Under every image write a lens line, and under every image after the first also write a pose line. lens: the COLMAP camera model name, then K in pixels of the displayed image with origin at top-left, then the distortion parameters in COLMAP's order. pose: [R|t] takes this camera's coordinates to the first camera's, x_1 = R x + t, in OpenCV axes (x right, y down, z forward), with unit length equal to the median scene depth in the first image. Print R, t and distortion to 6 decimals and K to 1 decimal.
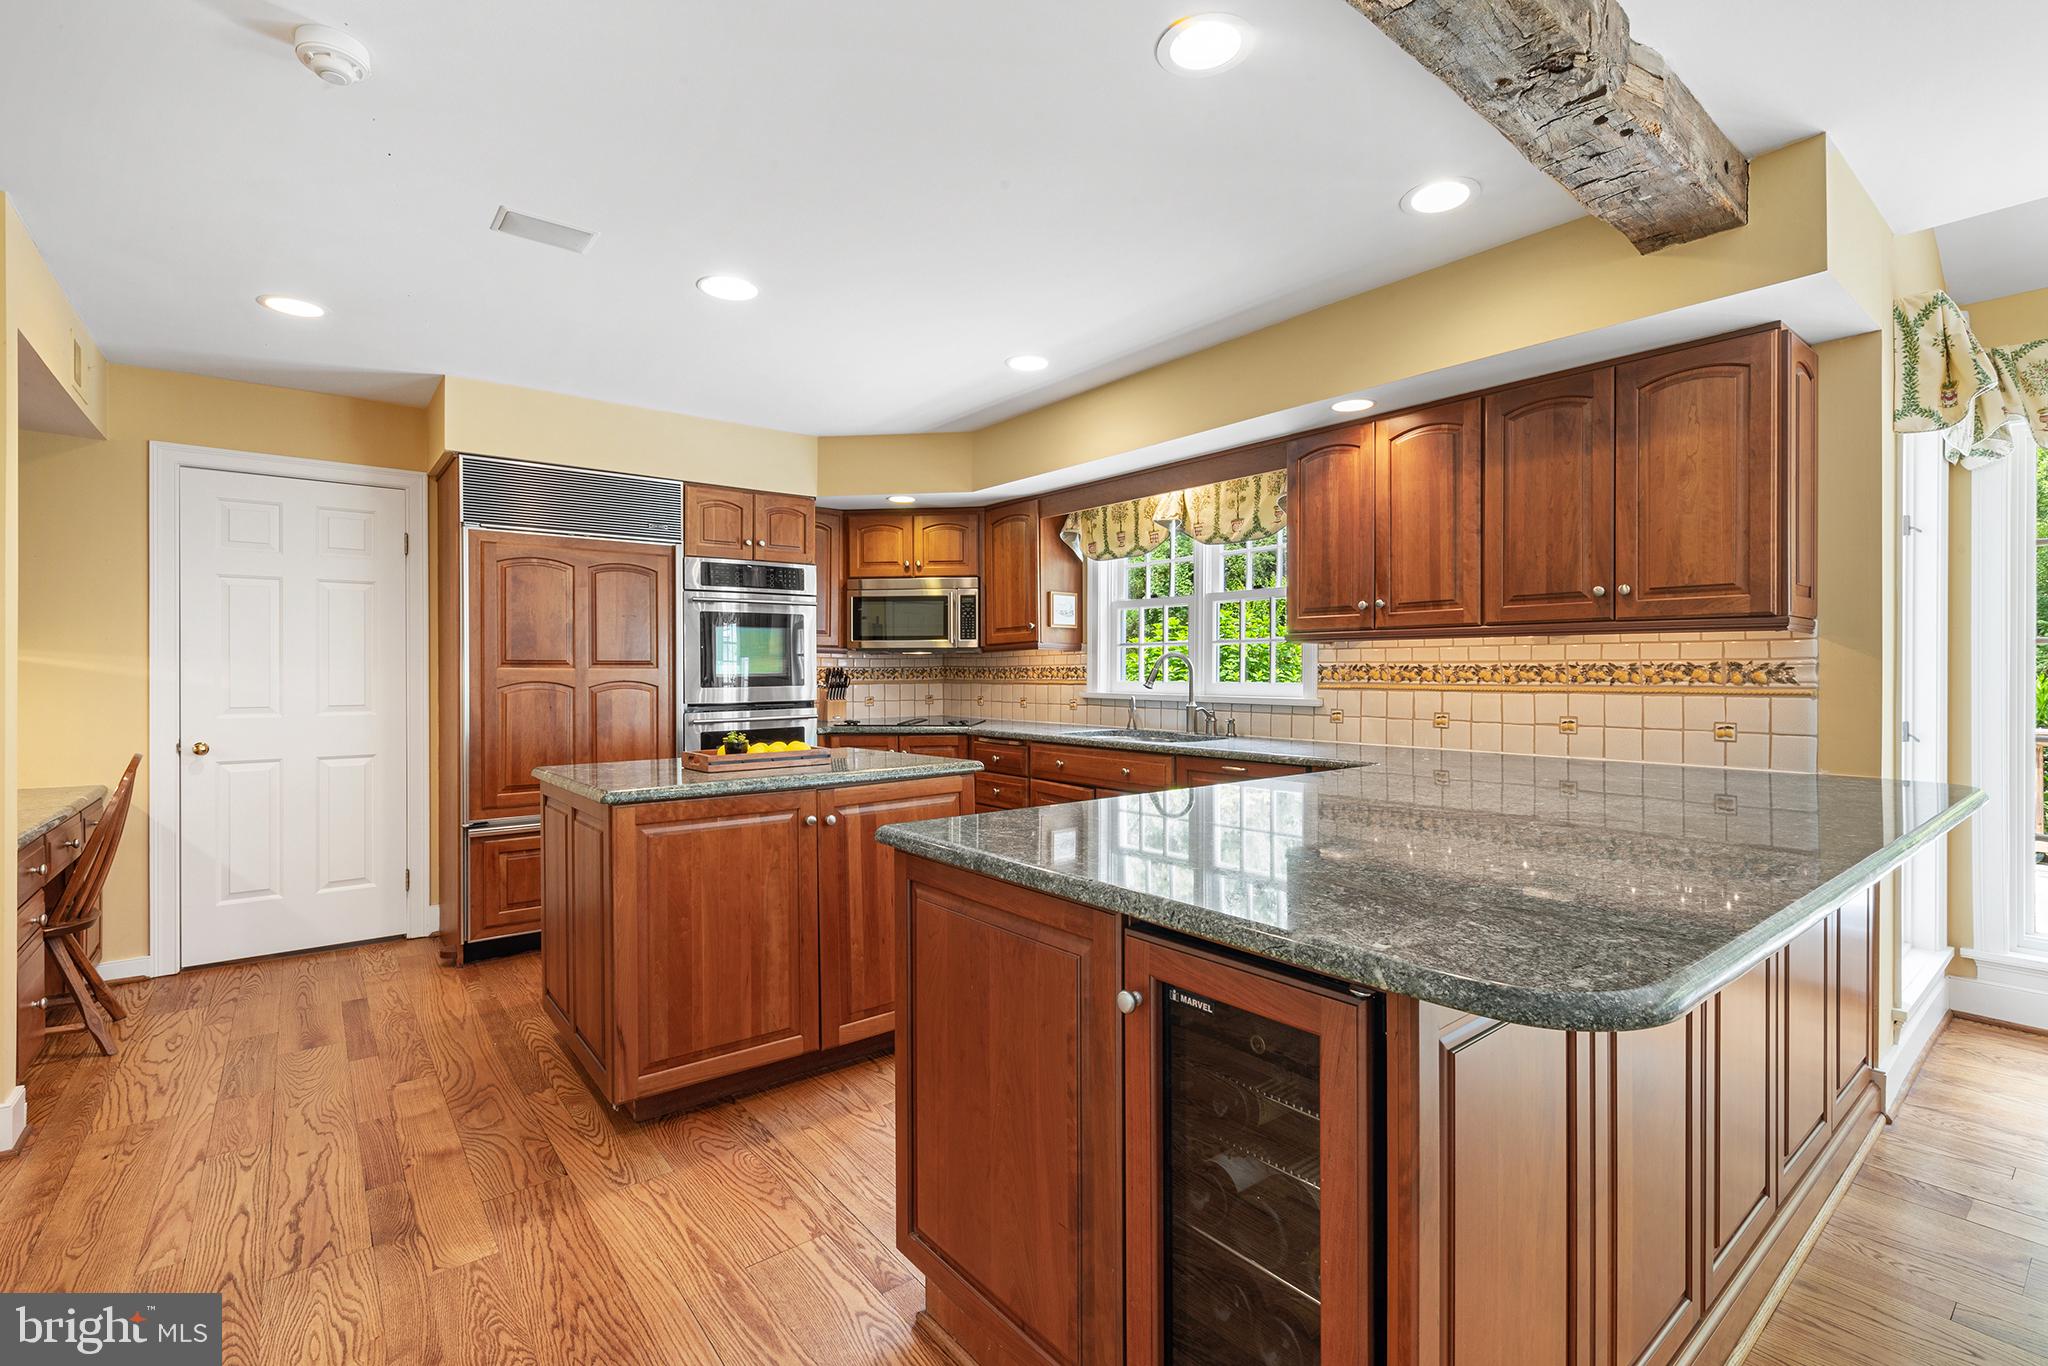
lens RADIAL K [[924.2, 0, 1024.3], [0, 924.2, 677.9], [0, 0, 1]] dist [0.006604, -0.001665]
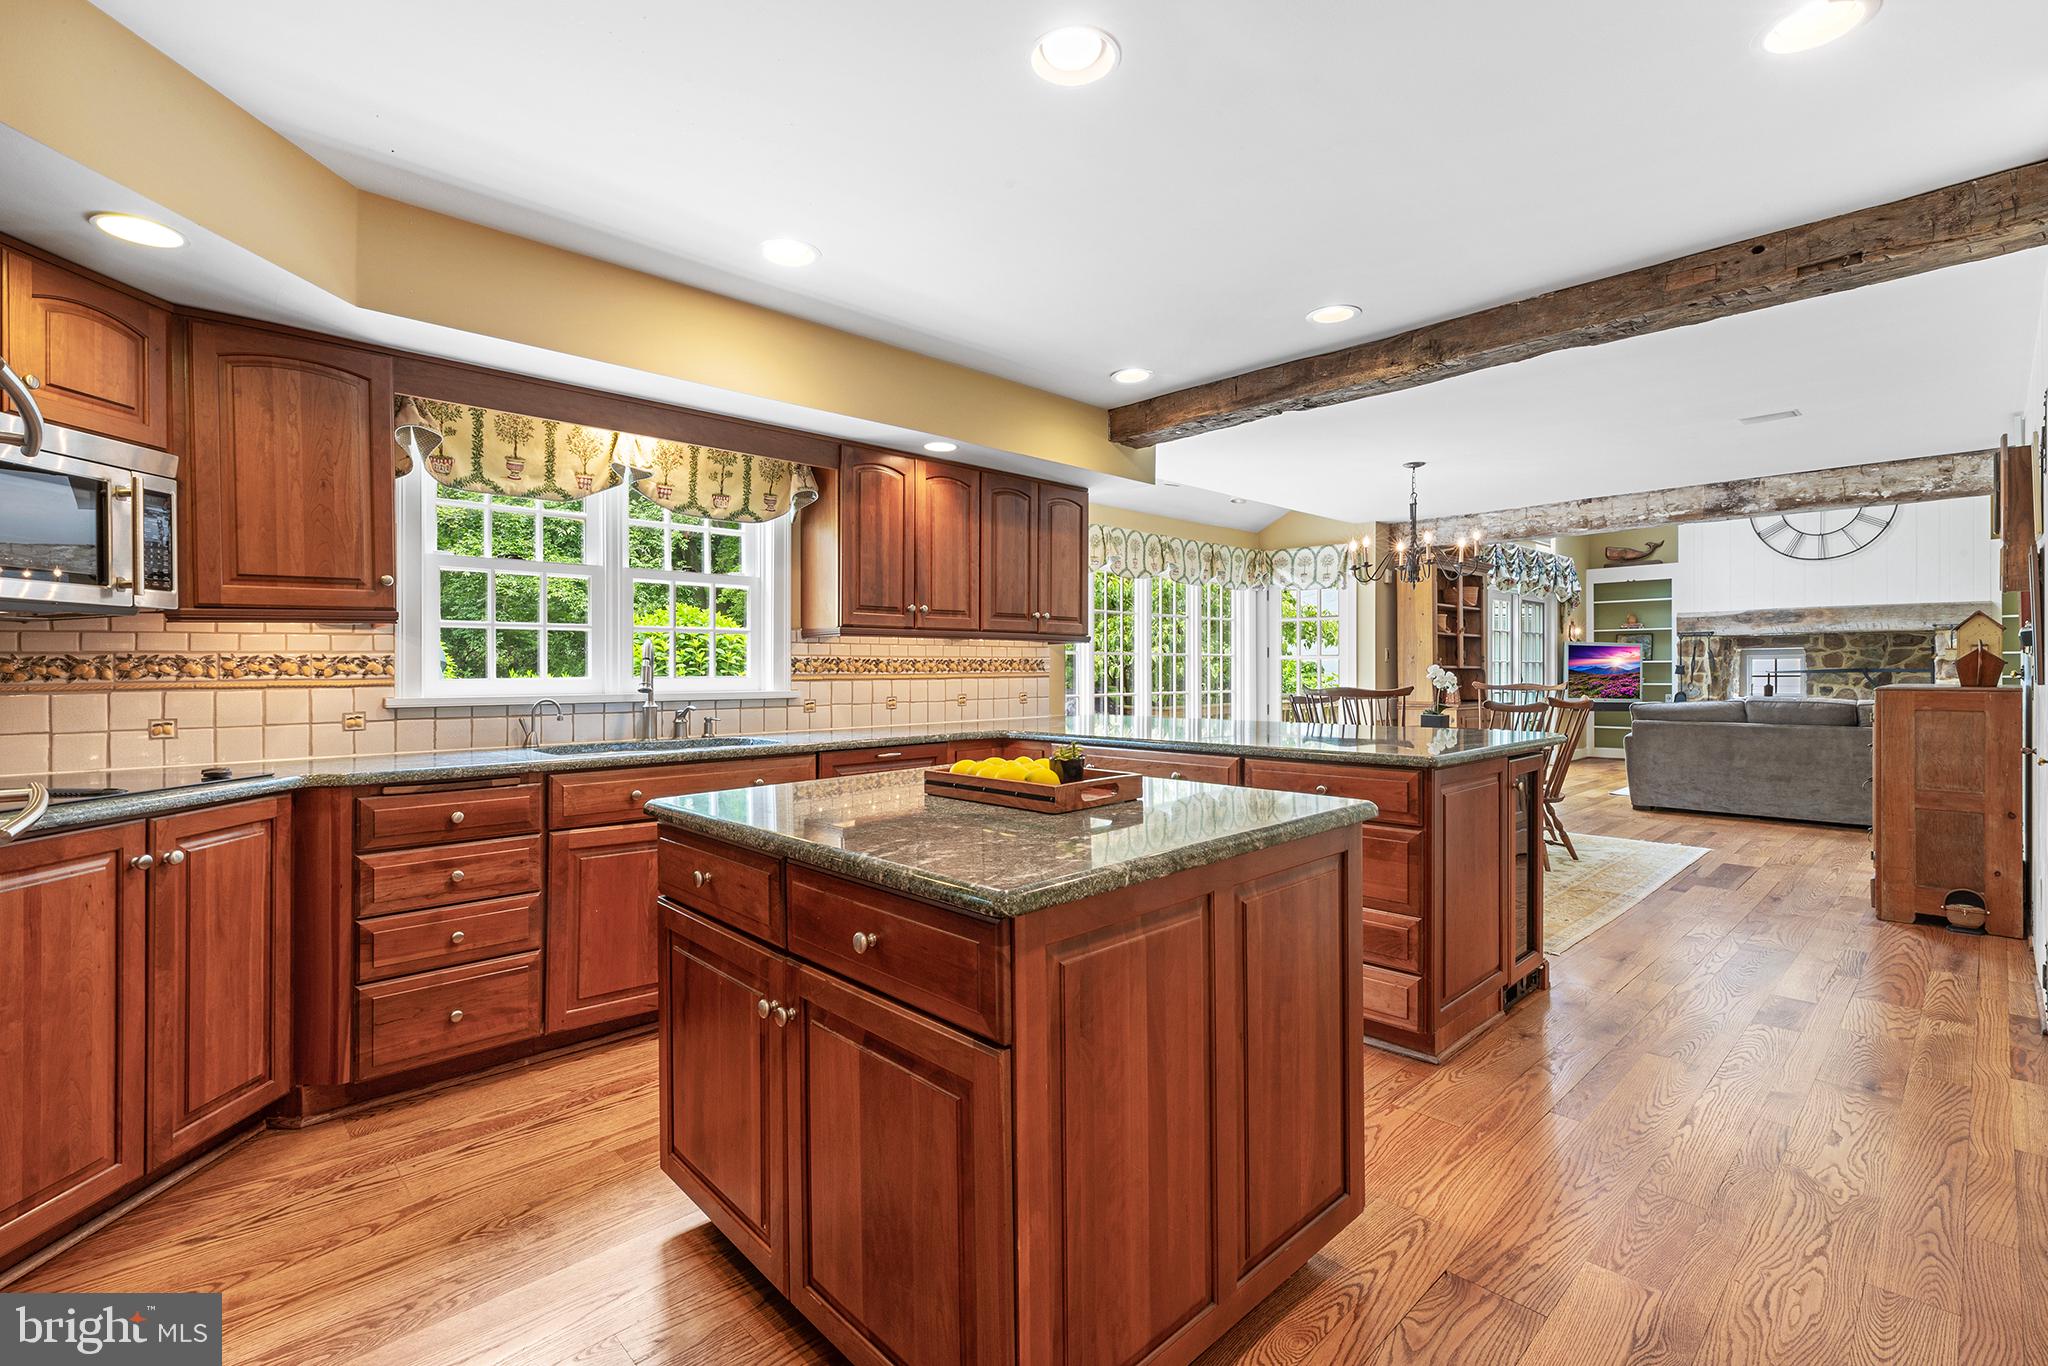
lens RADIAL K [[924.2, 0, 1035.1], [0, 924.2, 673.8], [0, 0, 1]] dist [0.006604, -0.001665]
pose [[-0.104646, 0.000900, 0.994509, -0.705024], [0.017608, 0.999845, 0.000948, 0.007246], [-0.994354, 0.017610, -0.104646, 0.802996]]
